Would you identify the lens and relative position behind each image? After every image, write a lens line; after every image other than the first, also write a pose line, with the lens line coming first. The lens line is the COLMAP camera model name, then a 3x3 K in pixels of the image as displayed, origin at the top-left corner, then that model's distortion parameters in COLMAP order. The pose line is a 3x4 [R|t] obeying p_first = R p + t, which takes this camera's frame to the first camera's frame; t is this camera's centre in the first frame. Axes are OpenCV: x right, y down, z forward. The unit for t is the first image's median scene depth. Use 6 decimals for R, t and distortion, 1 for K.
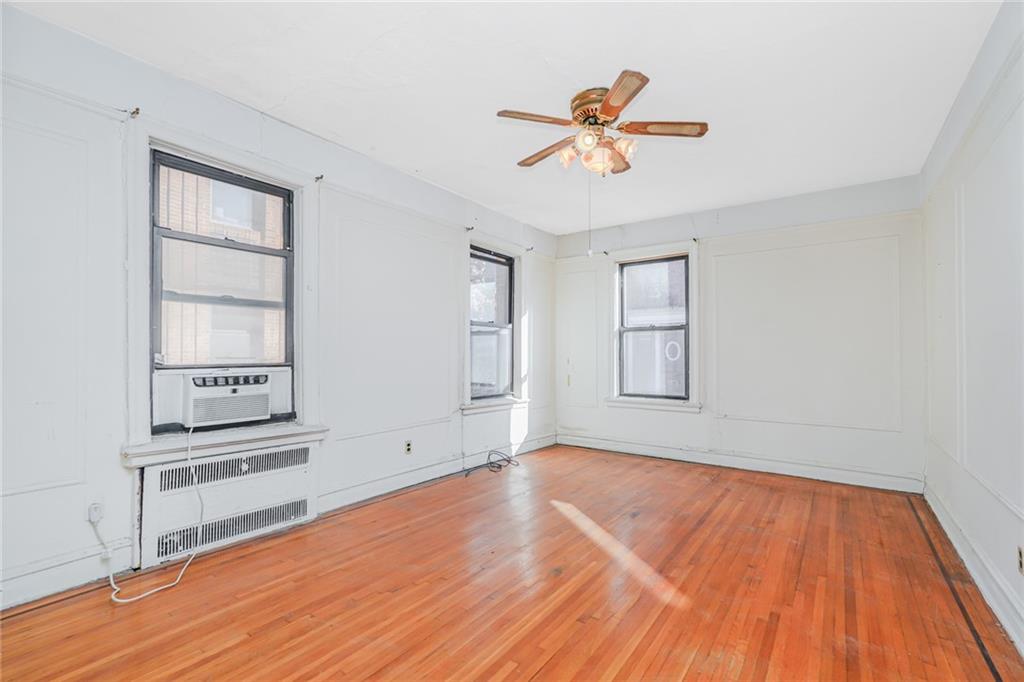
lens RADIAL K [[446.9, 0, 514.8], [0, 446.9, 337.2], [0, 0, 1]] dist [-0.001996, -0.000018]
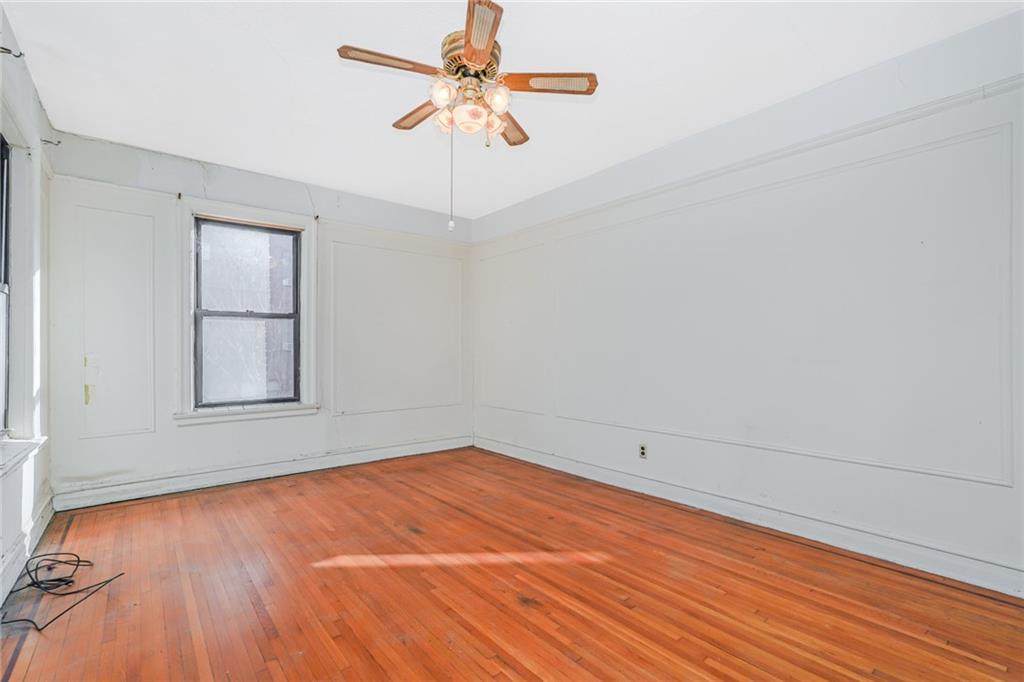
lens RADIAL K [[461.9, 0, 507.1], [0, 461.9, 338.3], [0, 0, 1]] dist [-0.009509, 0.000141]
pose [[0.263605, 0.018876, 0.964446, -0.509621], [-0.032363, 0.999419, -0.010715, 0.024040], [-0.964088, -0.028387, 0.264062, 0.545922]]
